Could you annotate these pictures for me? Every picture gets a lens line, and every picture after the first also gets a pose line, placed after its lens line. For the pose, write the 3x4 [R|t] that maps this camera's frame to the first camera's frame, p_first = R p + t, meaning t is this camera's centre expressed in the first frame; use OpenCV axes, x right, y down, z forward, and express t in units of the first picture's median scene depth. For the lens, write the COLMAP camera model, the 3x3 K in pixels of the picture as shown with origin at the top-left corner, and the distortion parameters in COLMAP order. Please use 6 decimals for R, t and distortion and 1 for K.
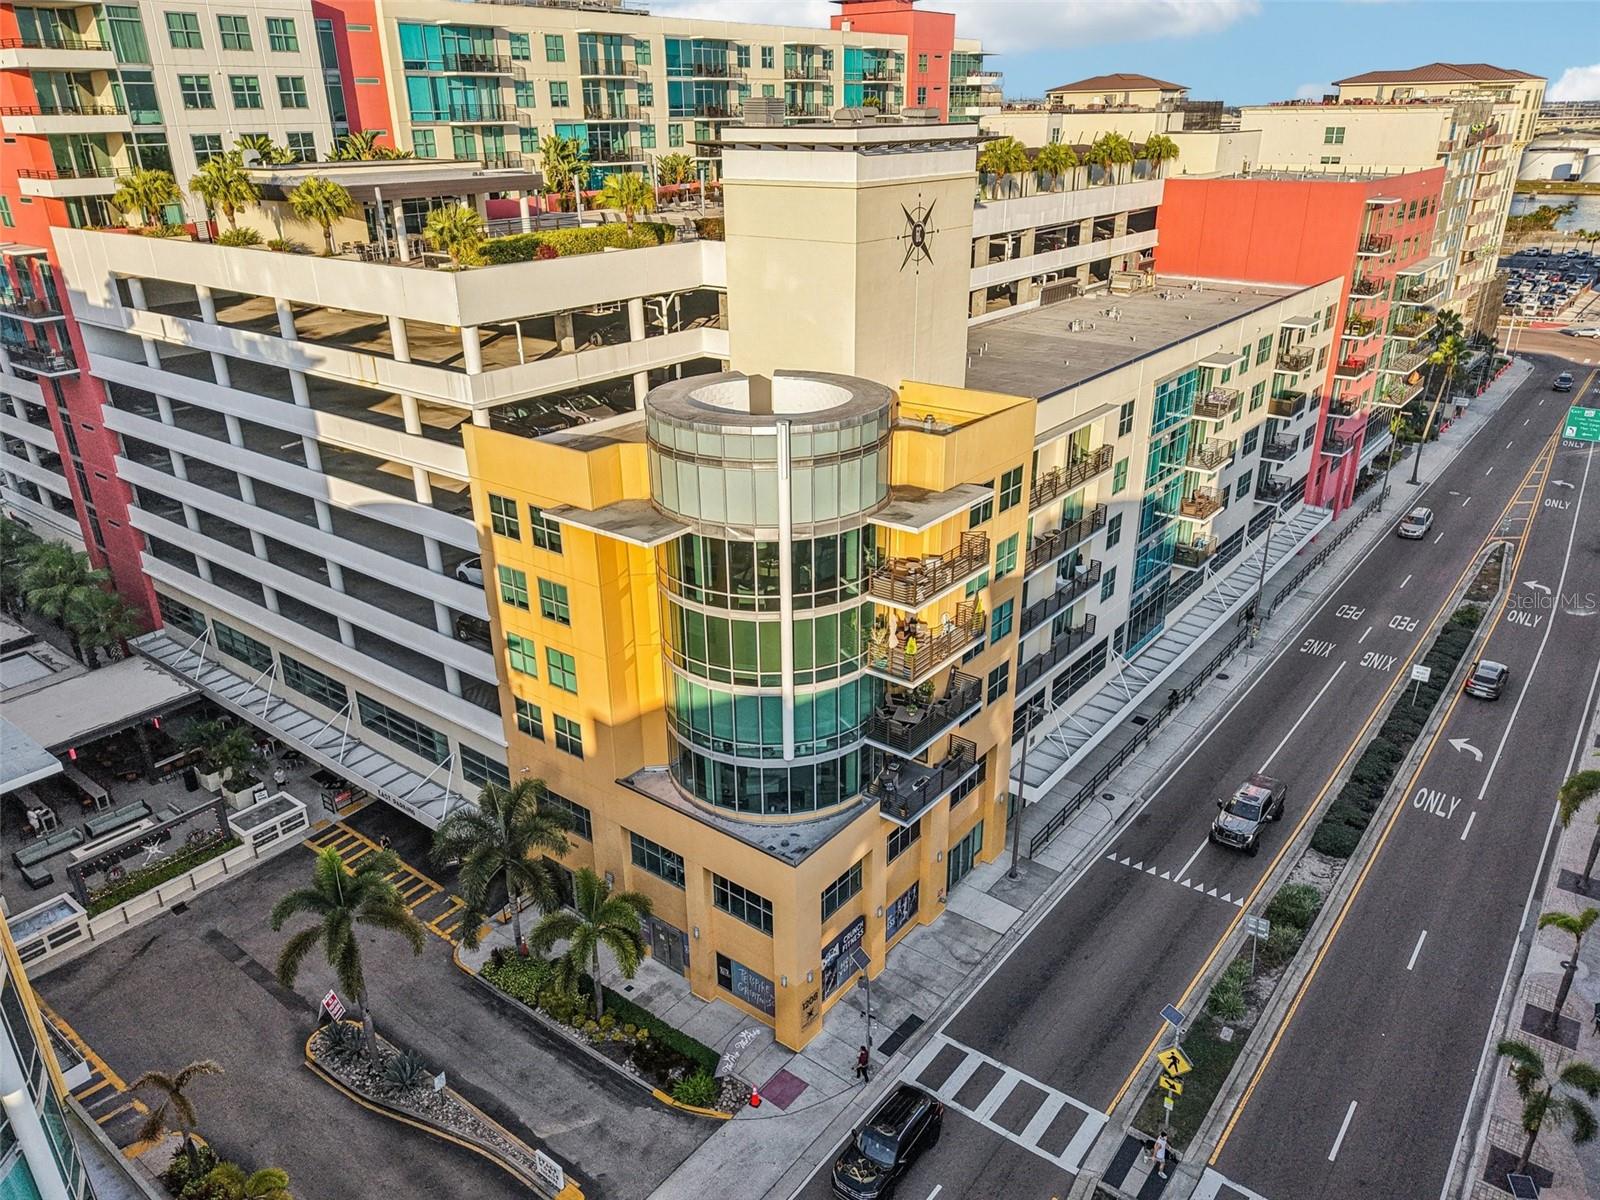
lens RADIAL K [[1124.4, 0, 801.3], [0, 1124.4, 604.6], [0, 0, 1]] dist [0.001040, 0.000691]
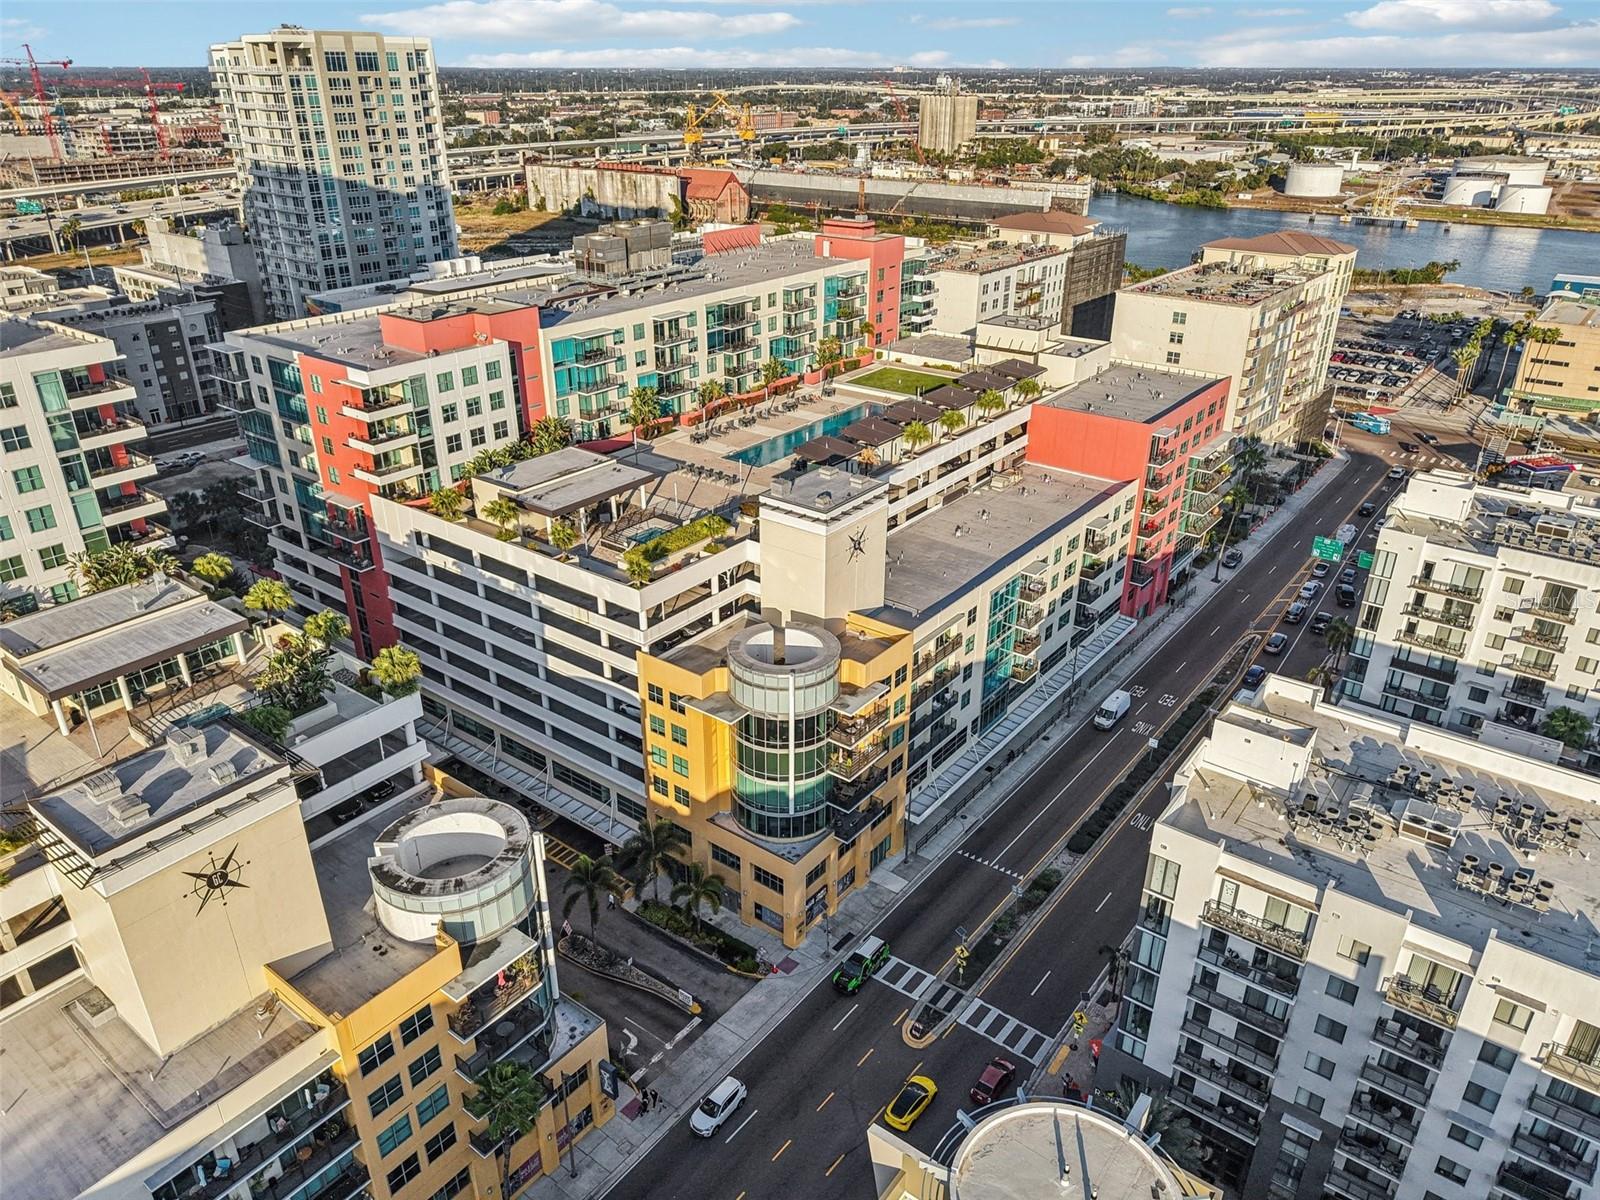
lens RADIAL K [[1103.8, 0, 803.8], [0, 1103.8, 604.1], [0, 0, 1]] dist [0.028505, -0.037559]
pose [[0.999788, 0.007685, 0.019113, -0.025343], [-0.008430, 0.999197, 0.039174, -0.281430], [-0.018796, -0.039327, 0.999050, -0.891396]]
